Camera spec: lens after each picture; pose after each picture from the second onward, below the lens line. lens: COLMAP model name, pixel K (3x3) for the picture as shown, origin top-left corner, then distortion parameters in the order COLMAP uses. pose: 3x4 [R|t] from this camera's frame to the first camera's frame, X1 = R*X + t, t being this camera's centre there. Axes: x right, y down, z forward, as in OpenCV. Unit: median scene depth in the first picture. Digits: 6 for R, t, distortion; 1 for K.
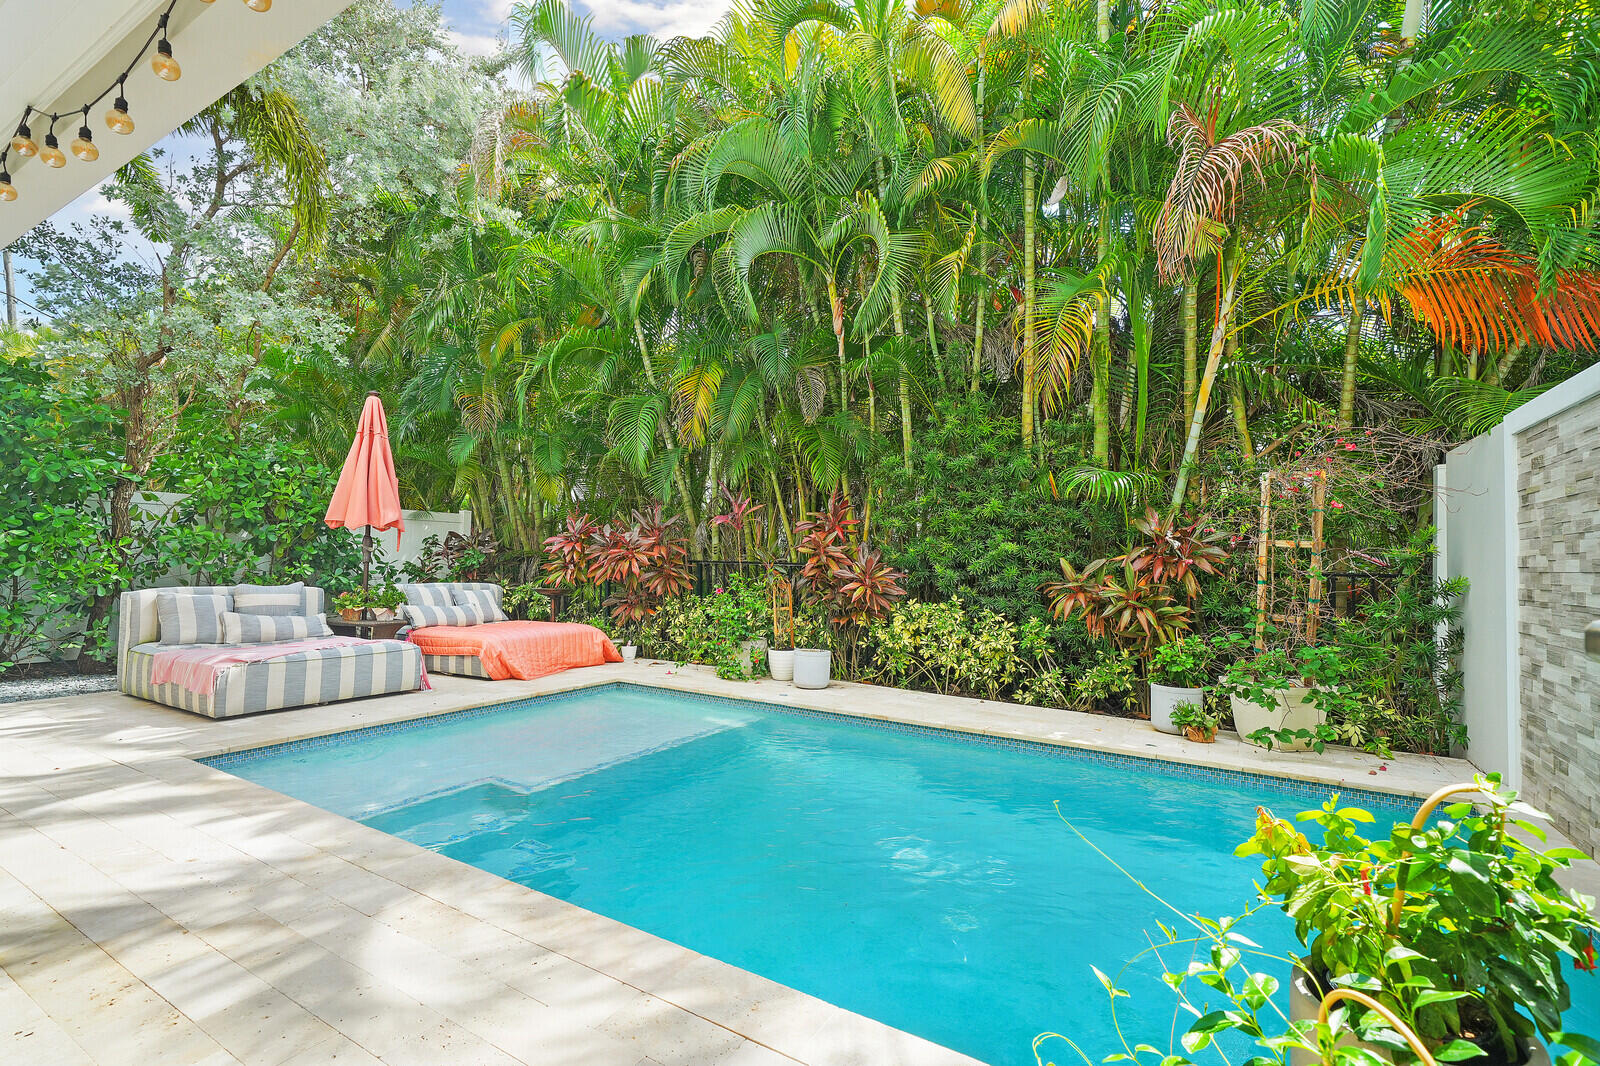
lens RADIAL K [[740.0, 0, 787.6], [0, 740.0, 531.9], [0, 0, 1]] dist [-0.001927, 0.000386]
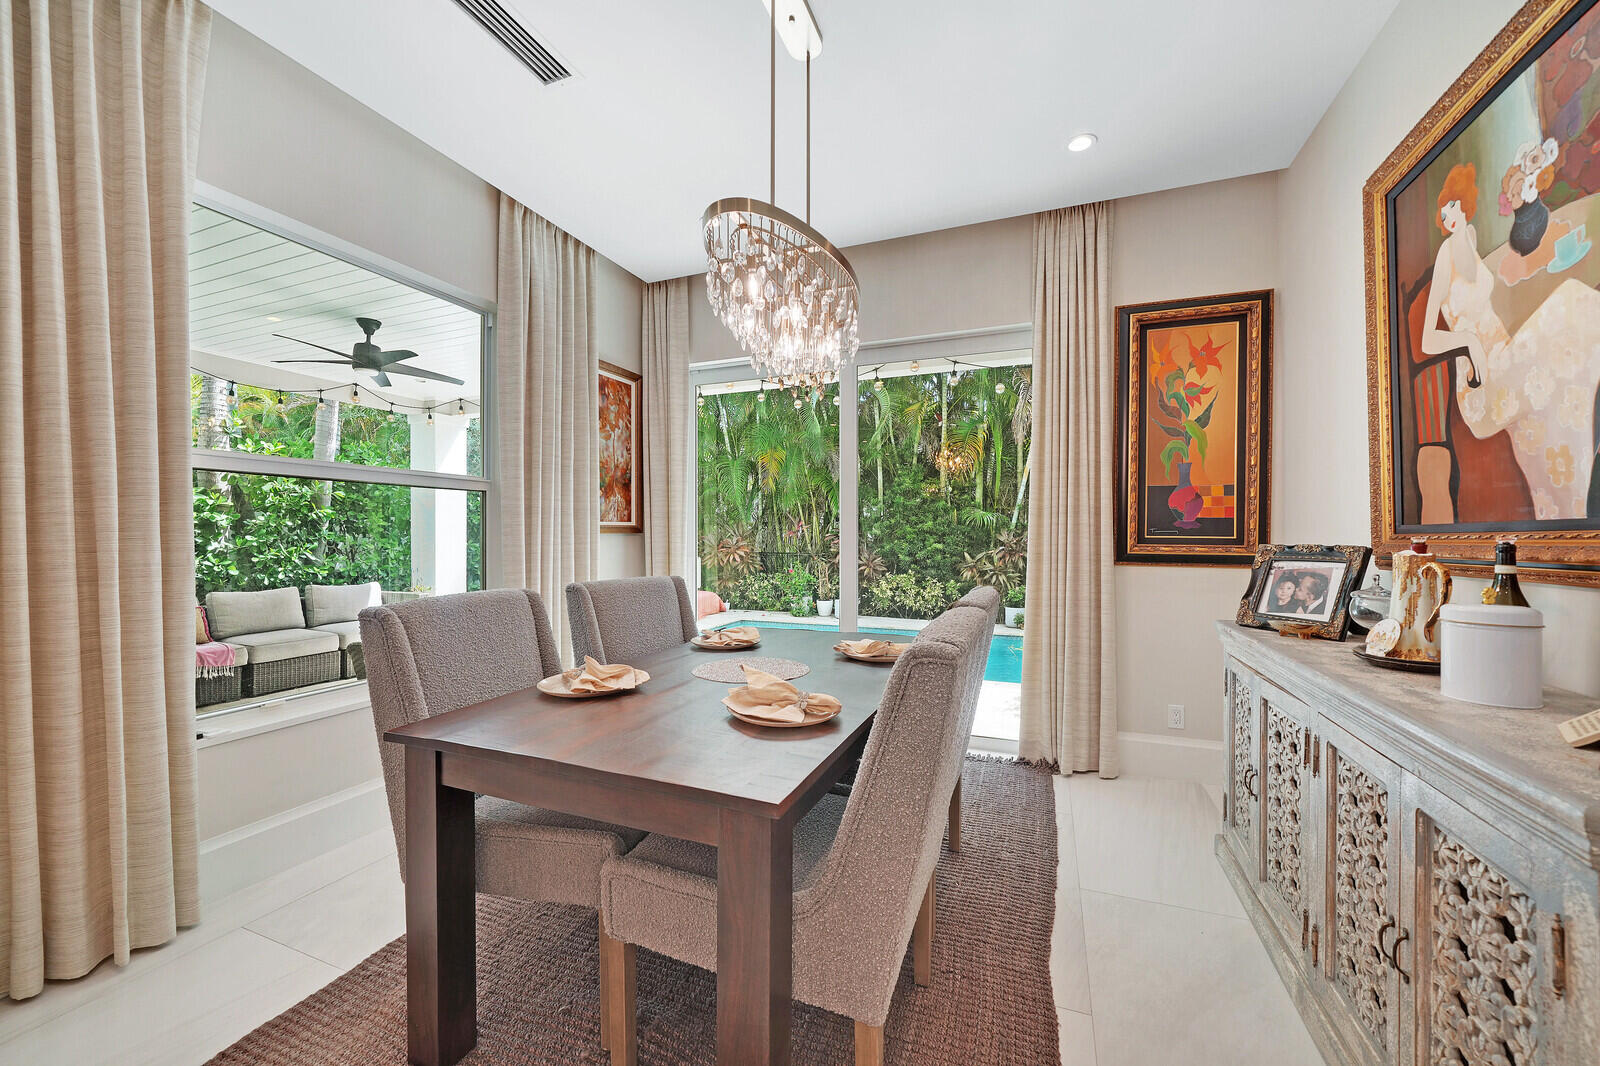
lens RADIAL K [[615.7, 0, 809.1], [0, 615.7, 538.4], [0, 0, 1]] dist [-0.001199, 0.000550]
pose [[0.983293, -0.021954, 0.180702, -0.352737], [0.013031, 0.998643, 0.050422, -0.089100], [-0.181563, -0.047225, 0.982245, -0.598408]]
